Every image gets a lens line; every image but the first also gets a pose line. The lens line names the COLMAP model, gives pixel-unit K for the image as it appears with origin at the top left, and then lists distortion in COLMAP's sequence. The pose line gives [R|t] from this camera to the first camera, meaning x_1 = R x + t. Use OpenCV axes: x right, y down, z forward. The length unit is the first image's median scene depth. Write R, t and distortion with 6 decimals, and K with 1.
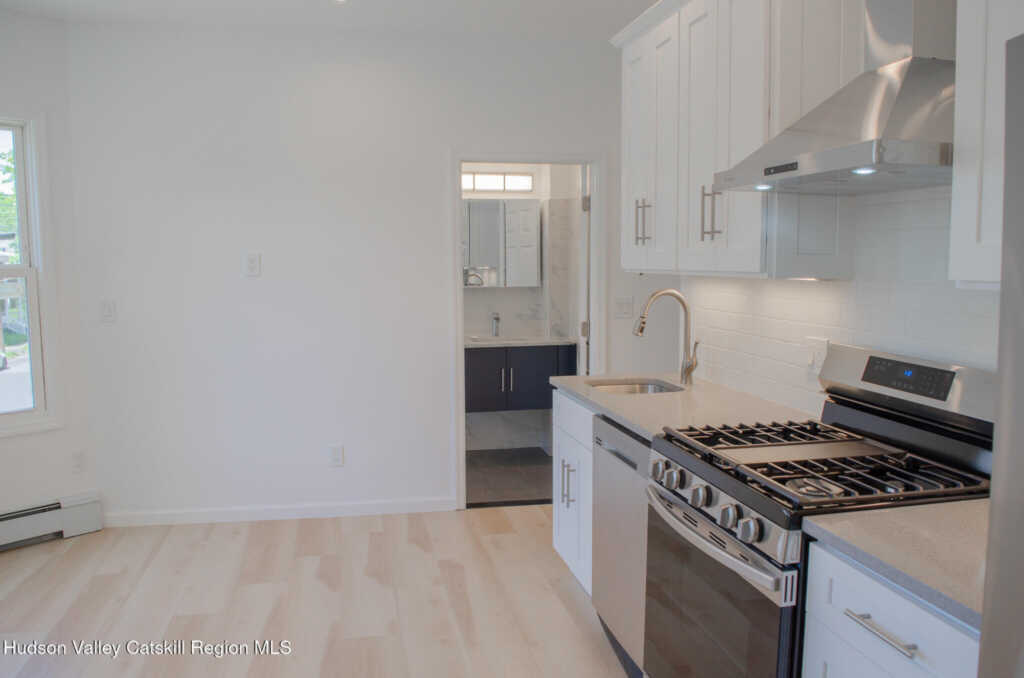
lens RADIAL K [[830.7, 0, 493.6], [0, 830.7, 349.3], [0, 0, 1]] dist [-0.072780, 0.003581]
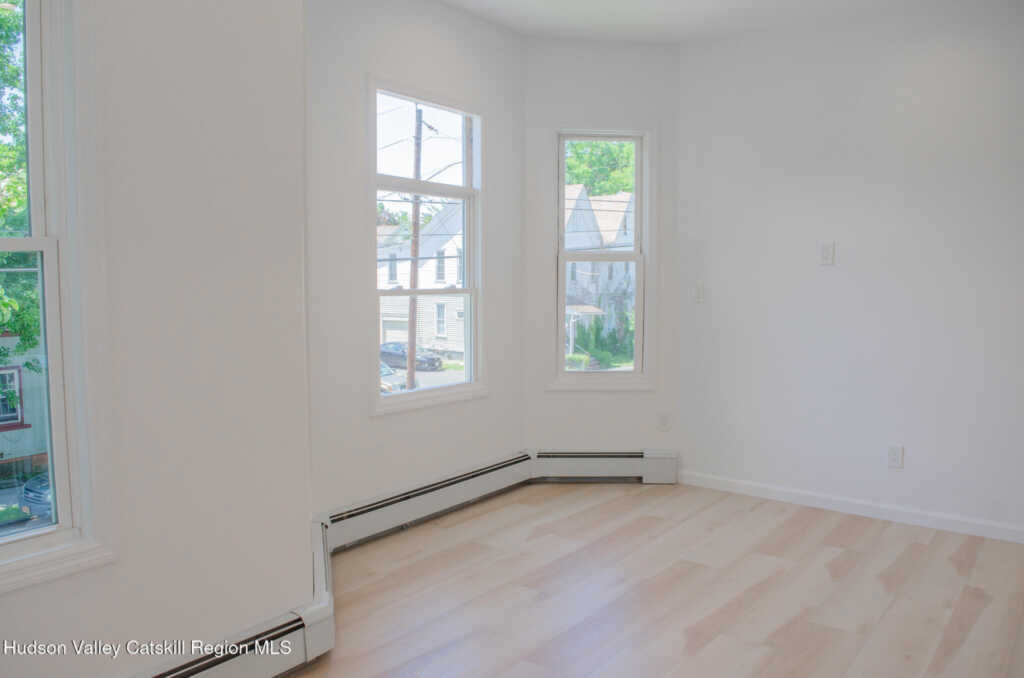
lens RADIAL K [[816.6, 0, 499.2], [0, 816.6, 351.4], [0, 0, 1]] dist [-0.068972, 0.003009]
pose [[0.659162, 0.085149, -0.747165, 0.208141], [-0.095036, 0.995035, 0.029555, 0.027511], [0.745972, 0.051525, 0.663982, 0.048179]]
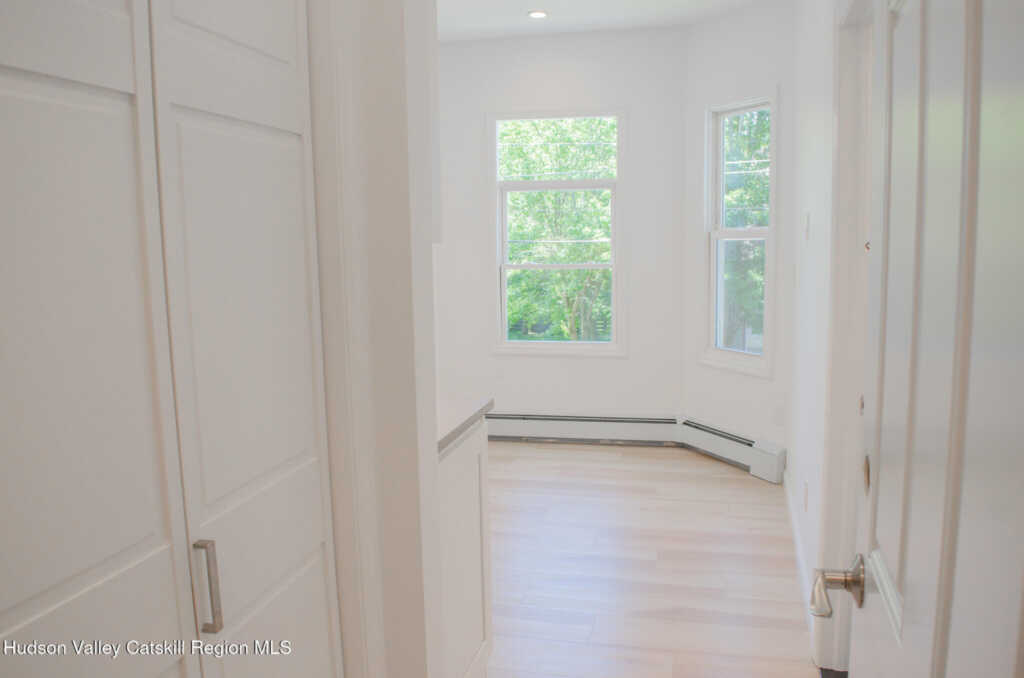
lens RADIAL K [[830.7, 0, 493.6], [0, 830.7, 349.3], [0, 0, 1]] dist [-0.072780, 0.003581]
pose [[-0.451644, 0.136696, -0.881664, 0.625132], [-0.077837, 0.978388, 0.191566, -0.128210], [0.888796, 0.155146, -0.431244, 1.189009]]
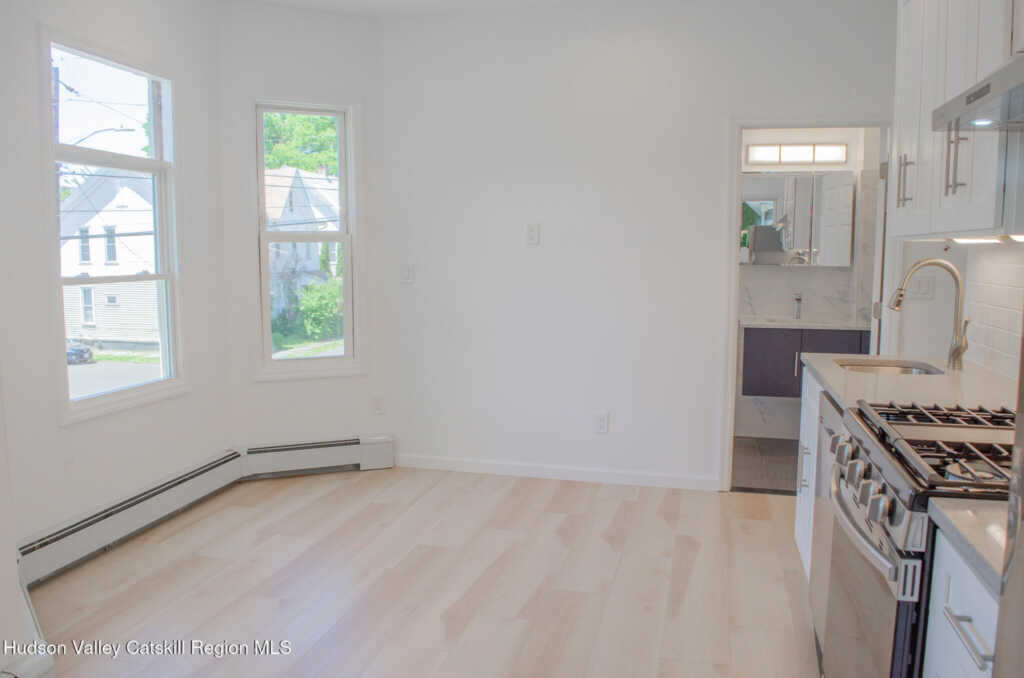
lens RADIAL K [[830.7, 0, 493.6], [0, 830.7, 349.3], [0, 0, 1]] dist [-0.072780, 0.003581]
pose [[0.900725, 0.061100, -0.430071, 0.138926], [-0.056810, 0.998124, 0.022821, 0.025120], [0.430659, 0.003876, 0.902507, 0.021981]]
